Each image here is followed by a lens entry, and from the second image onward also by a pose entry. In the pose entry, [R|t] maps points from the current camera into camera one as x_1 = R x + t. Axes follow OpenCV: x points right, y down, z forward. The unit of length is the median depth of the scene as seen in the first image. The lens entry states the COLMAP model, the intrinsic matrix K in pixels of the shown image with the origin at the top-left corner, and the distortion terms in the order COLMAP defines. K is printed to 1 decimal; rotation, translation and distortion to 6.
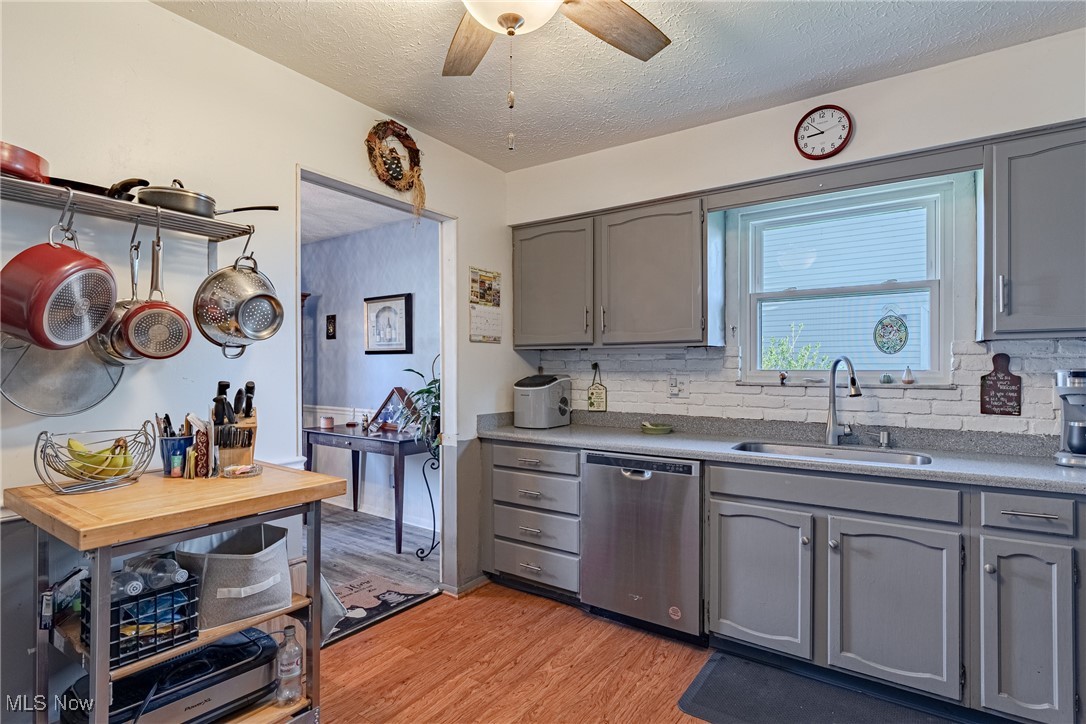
lens RADIAL K [[537.1, 0, 542.7], [0, 537.1, 366.9], [0, 0, 1]] dist [0.000308, 0.000531]
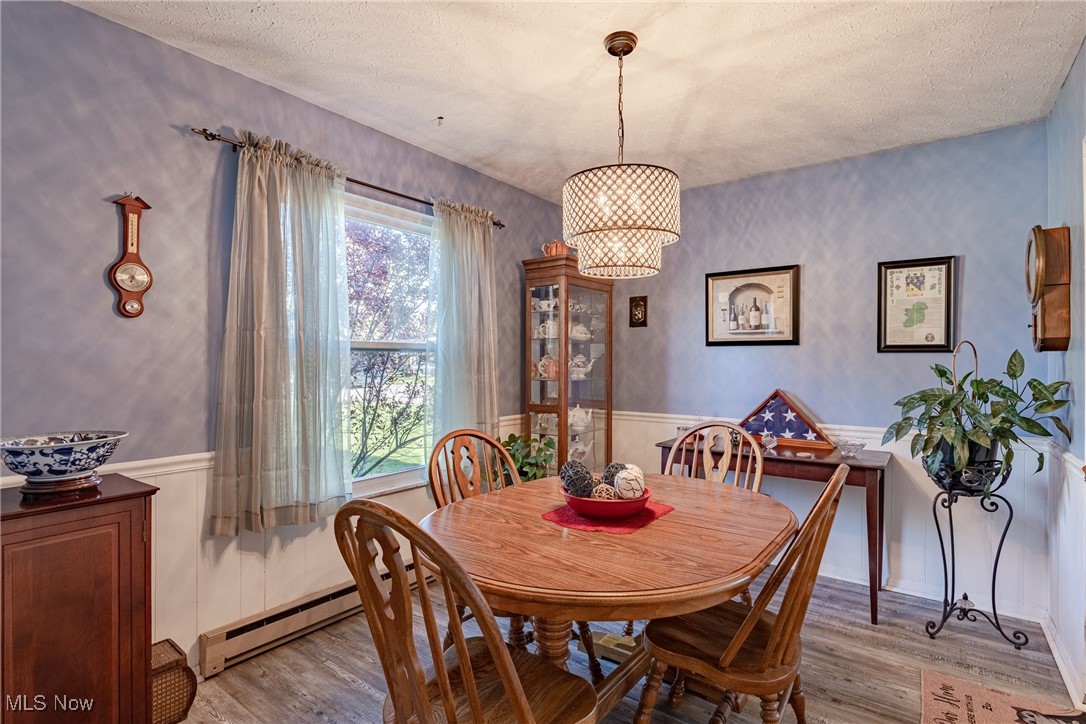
lens RADIAL K [[537.1, 0, 543.7], [0, 537.1, 359.7], [0, 0, 1]] dist [0.000308, 0.000531]
pose [[0.999838, 0.000010, -0.017977, -0.567164], [-0.000017, 1.000000, -0.000356, -0.003329], [0.017977, 0.000356, 0.999838, 0.226569]]
